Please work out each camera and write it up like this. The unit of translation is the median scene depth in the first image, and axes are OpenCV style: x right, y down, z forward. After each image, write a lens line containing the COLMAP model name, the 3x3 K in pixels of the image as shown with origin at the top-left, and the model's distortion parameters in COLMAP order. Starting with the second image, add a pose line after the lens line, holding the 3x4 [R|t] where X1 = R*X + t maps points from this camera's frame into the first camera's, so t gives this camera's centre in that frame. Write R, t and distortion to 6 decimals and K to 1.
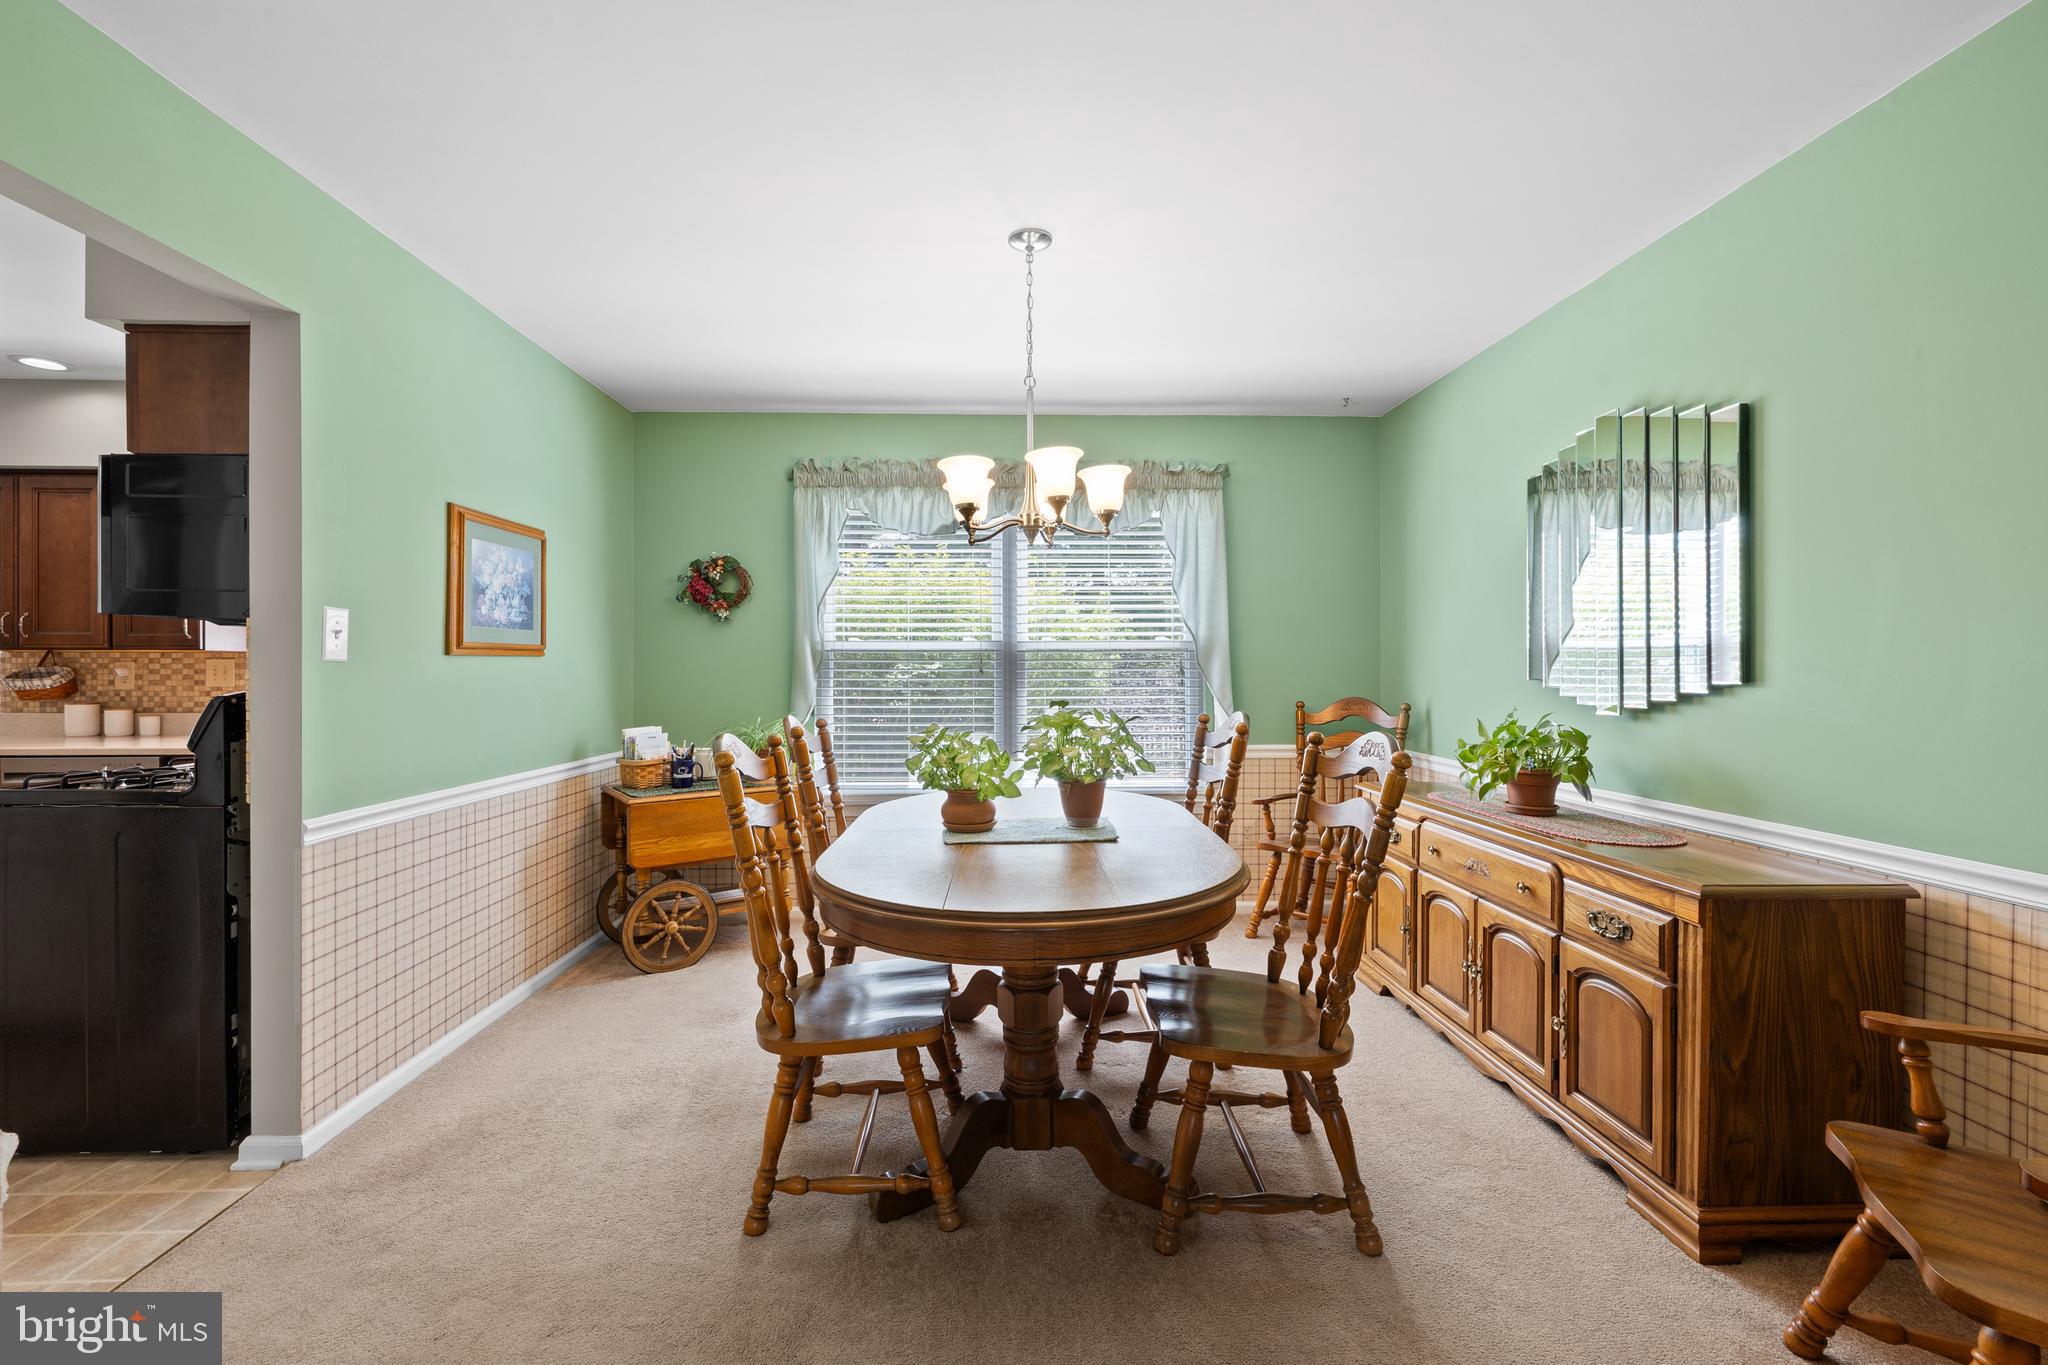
lens RADIAL K [[871.9, 0, 1020.2], [0, 871.9, 669.5], [0, 0, 1]] dist [-0.000202, 0.000388]
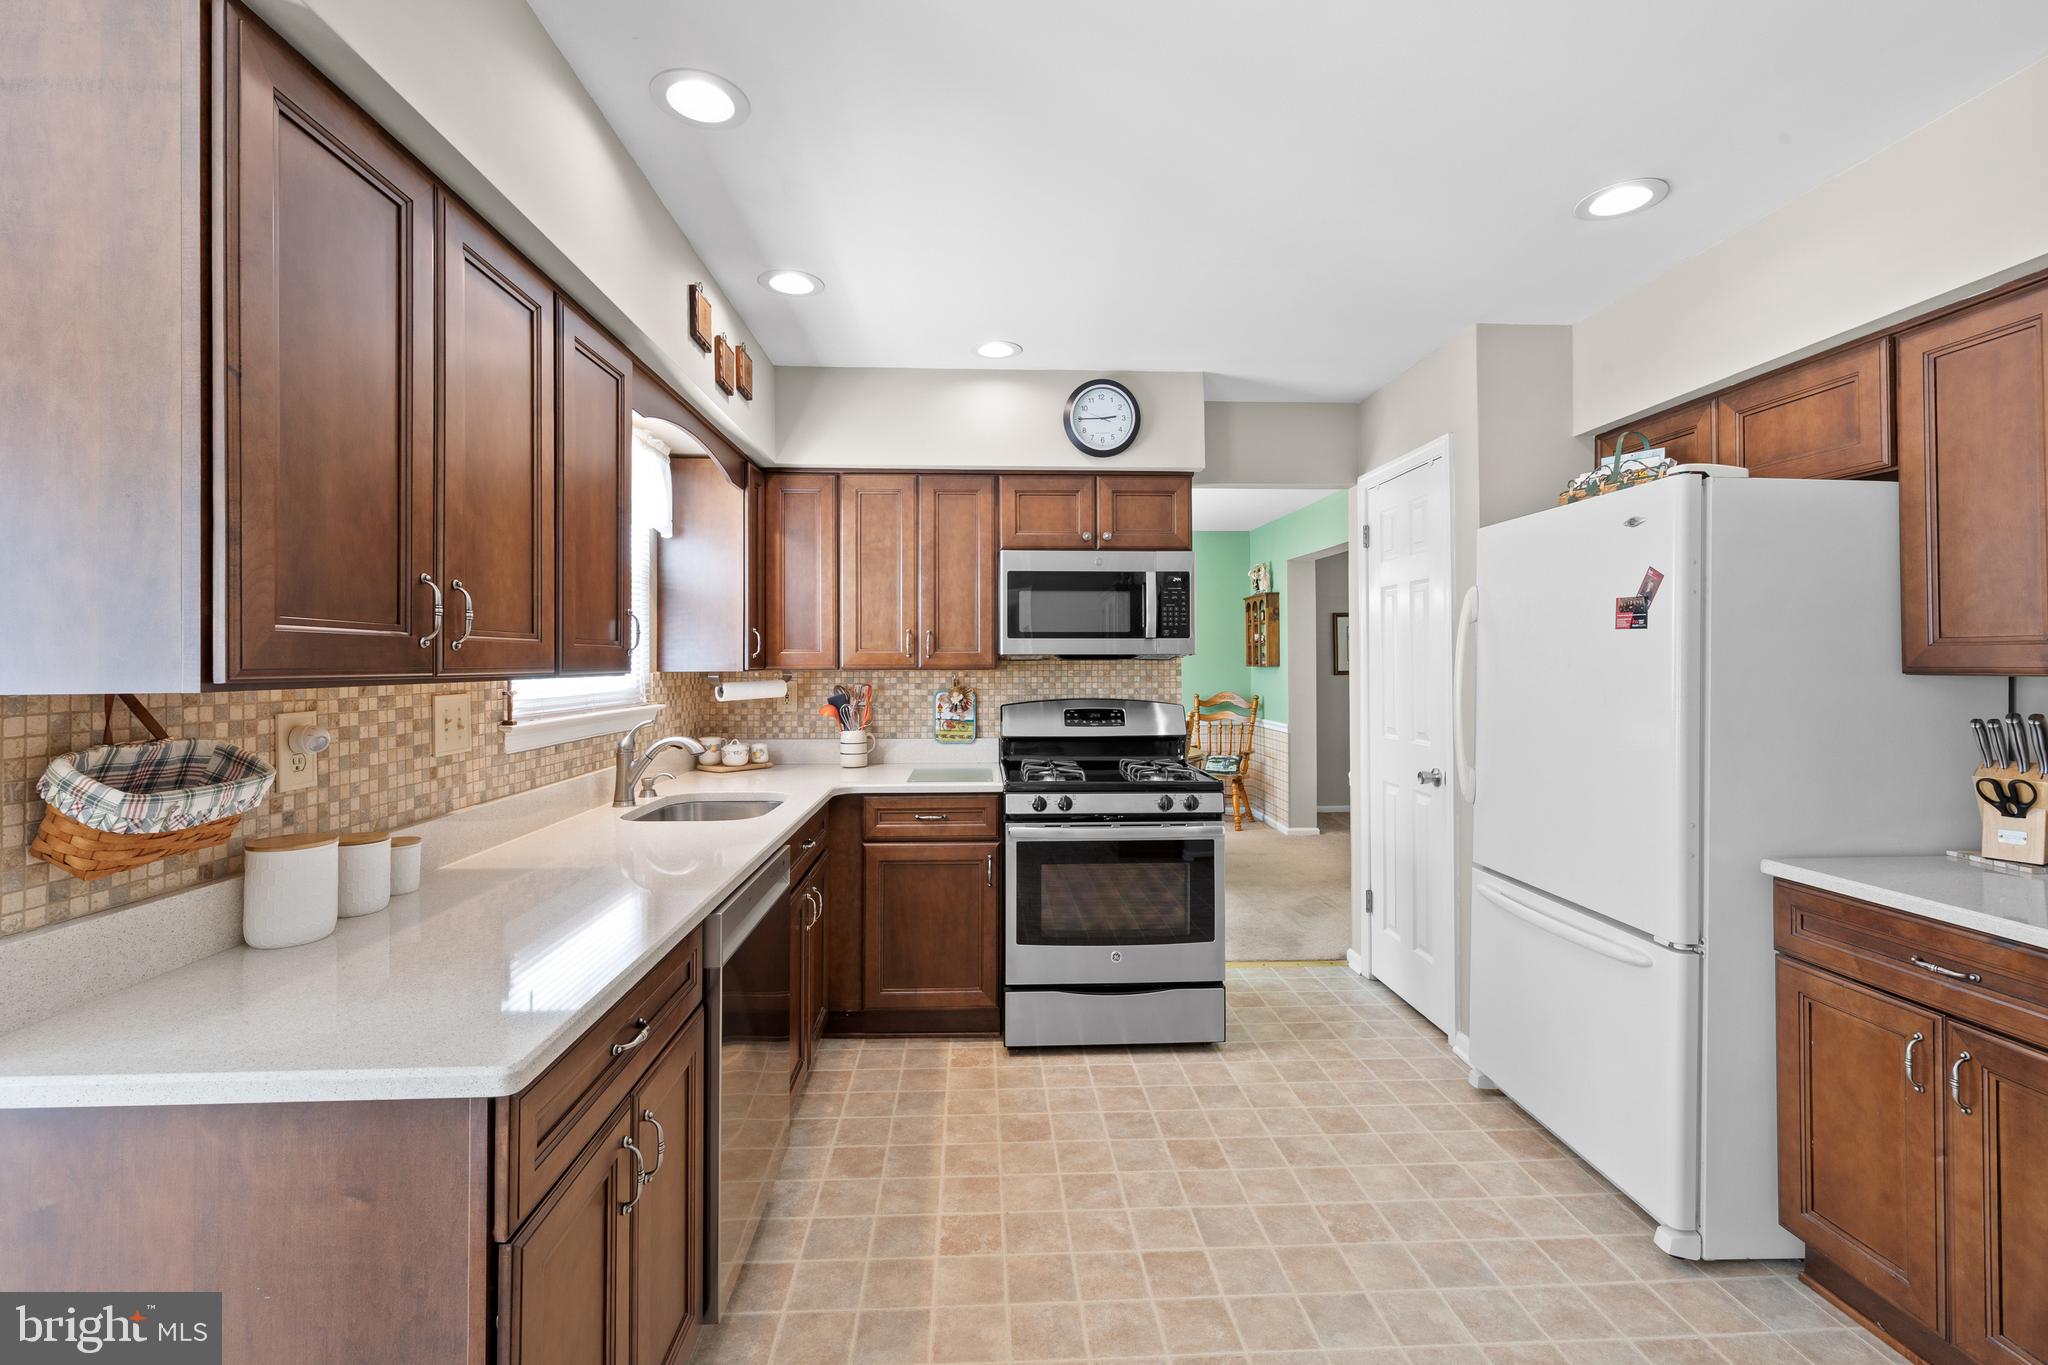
lens RADIAL K [[871.9, 0, 1021.0], [0, 871.9, 664.9], [0, 0, 1]] dist [-0.000202, 0.000388]
pose [[-0.018246, -0.006706, 0.999811, -1.416735], [0.008782, 0.999938, 0.006867, -0.028381], [-0.999795, 0.008906, -0.018186, 0.729490]]
